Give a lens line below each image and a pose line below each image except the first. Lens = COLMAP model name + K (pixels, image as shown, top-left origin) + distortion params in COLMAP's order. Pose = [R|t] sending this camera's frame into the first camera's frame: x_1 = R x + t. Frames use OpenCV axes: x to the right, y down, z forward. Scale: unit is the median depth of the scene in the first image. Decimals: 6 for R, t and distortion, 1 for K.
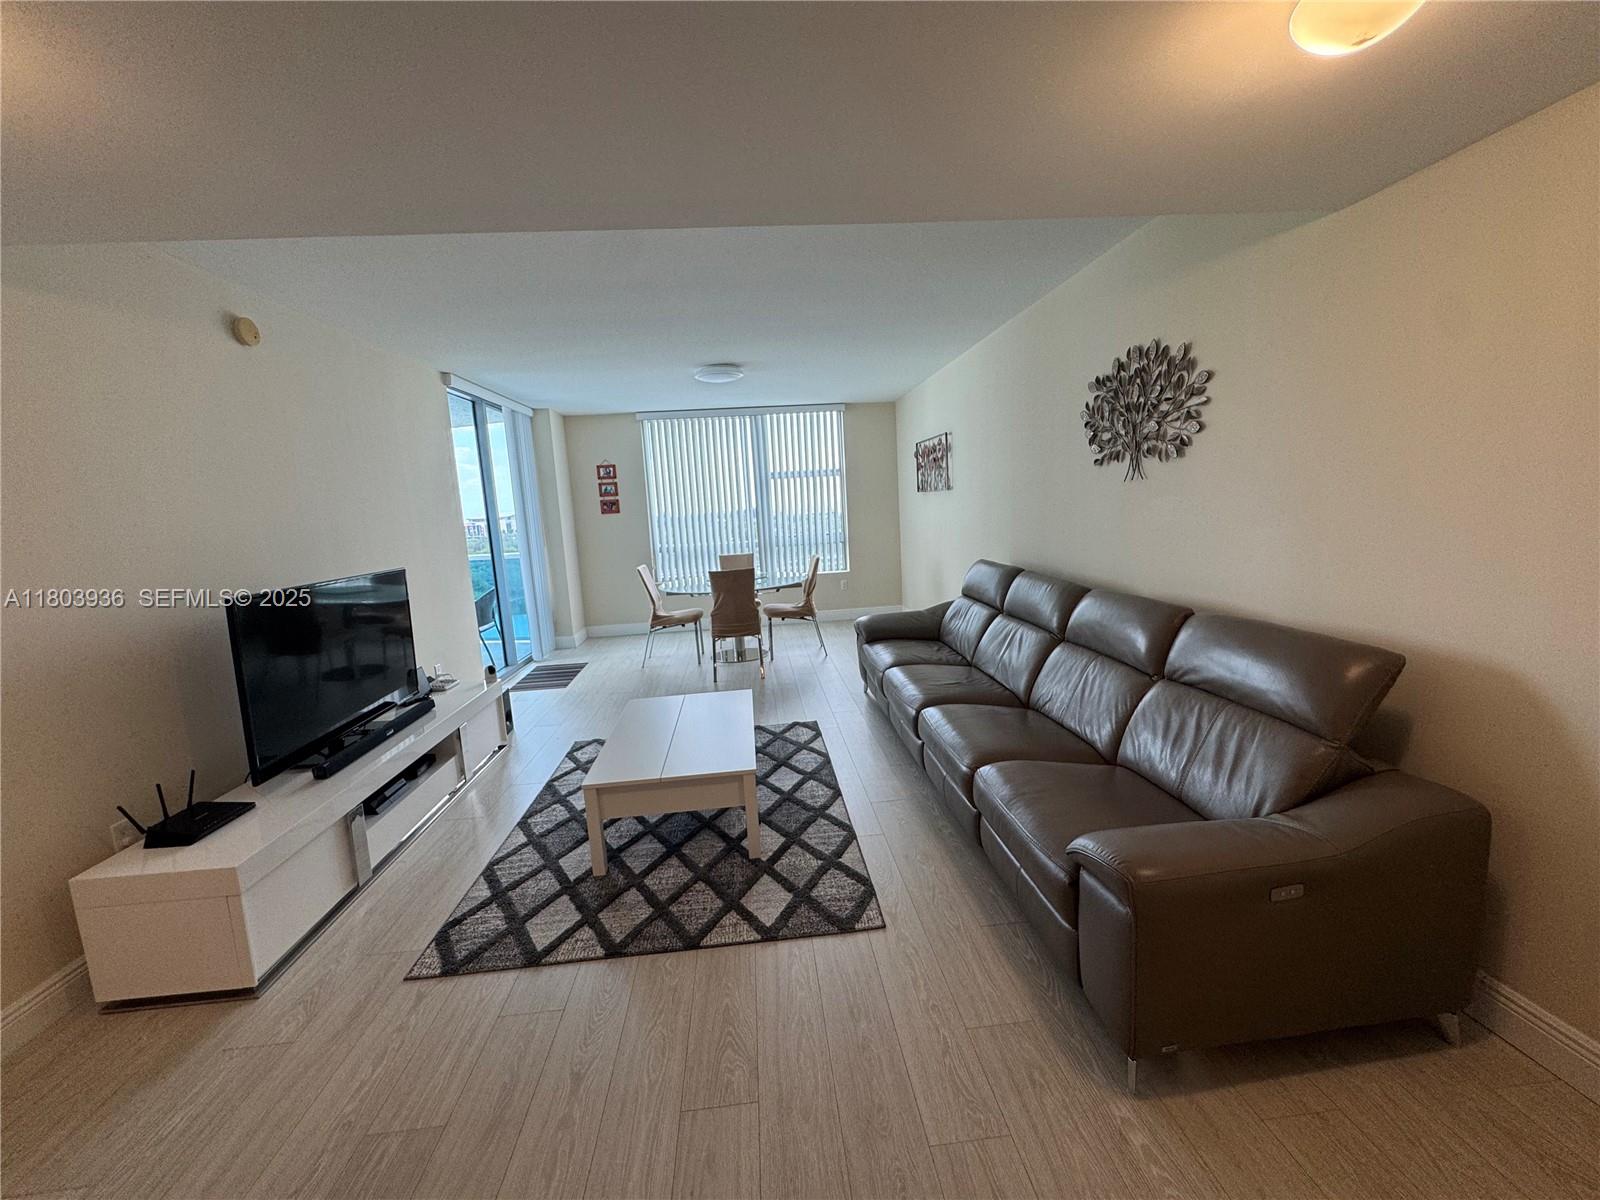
lens RADIAL K [[633.6, 0, 796.6], [0, 633.6, 595.5], [0, 0, 1]] dist [0.001238, -0.000059]
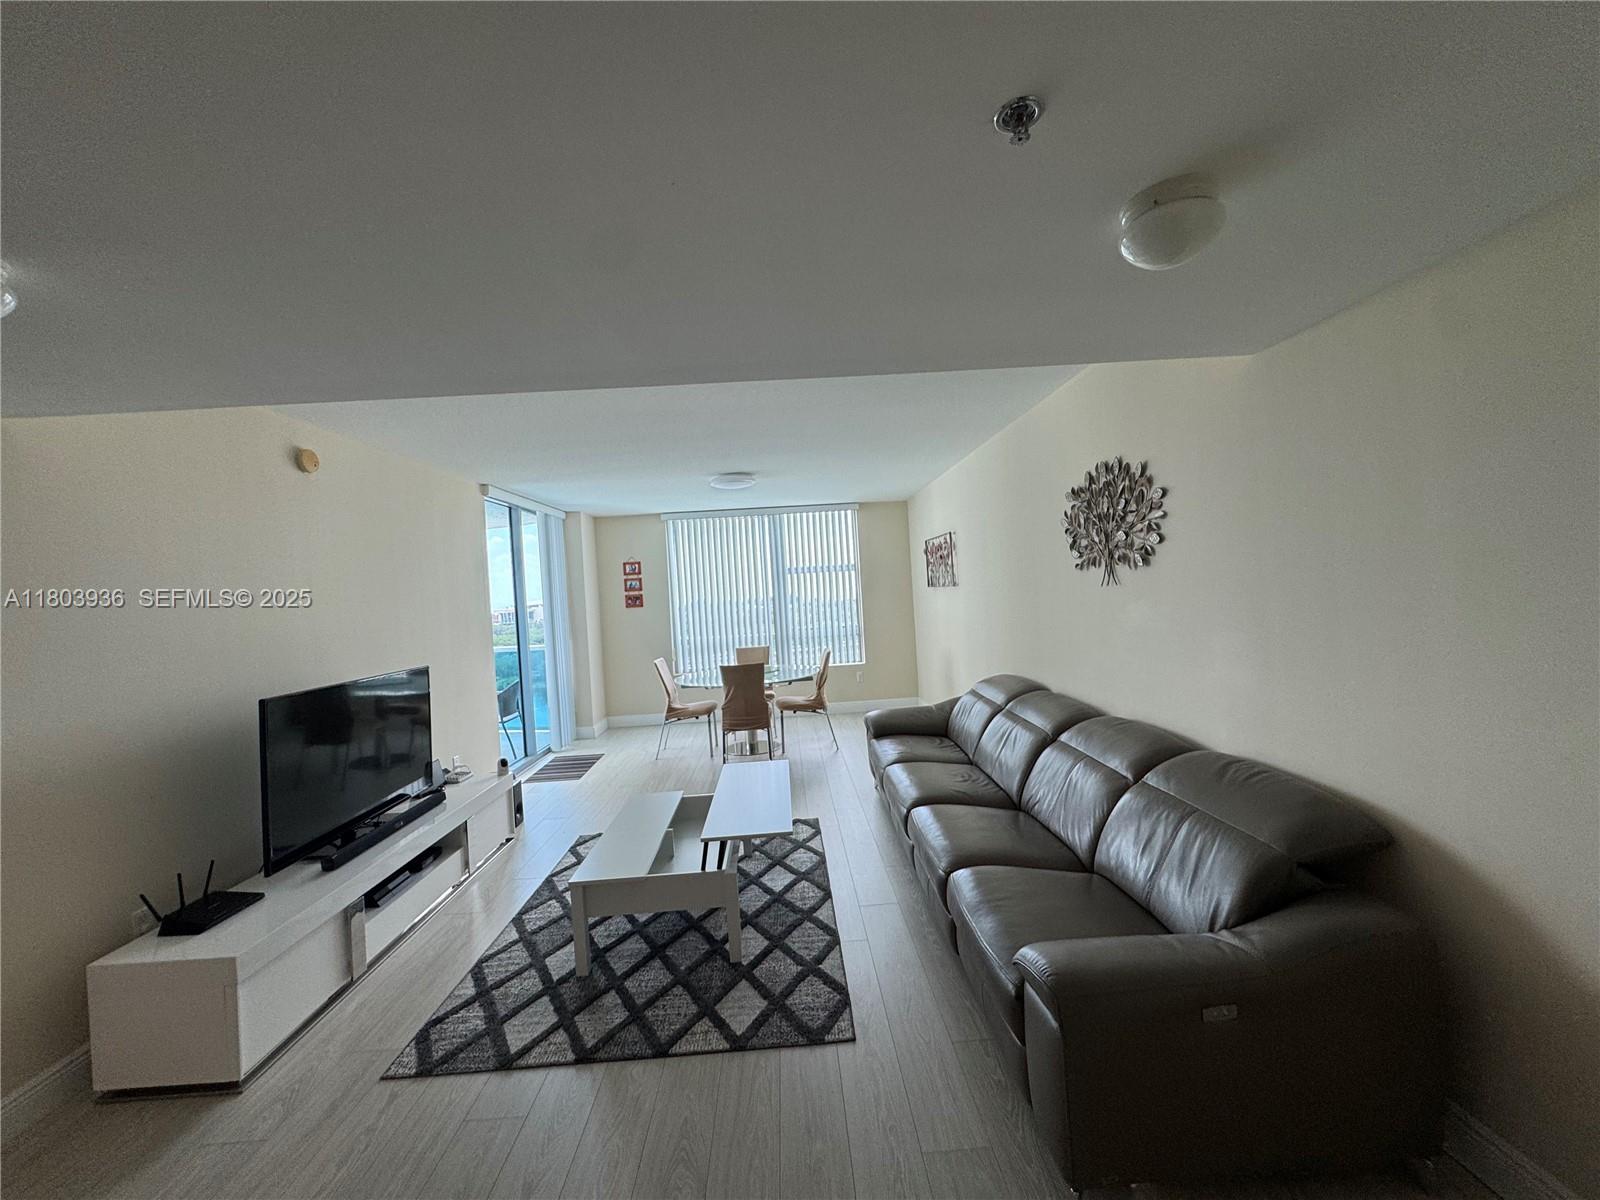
lens RADIAL K [[633.6, 0, 799.4], [0, 633.6, 597.7], [0, 0, 1]] dist [0.001238, -0.000059]
pose [[0.998624, -0.002026, -0.052398, 0.080423], [-0.004838, 0.991432, -0.130532, -0.024454], [0.052214, 0.130606, 0.990059, -0.057369]]
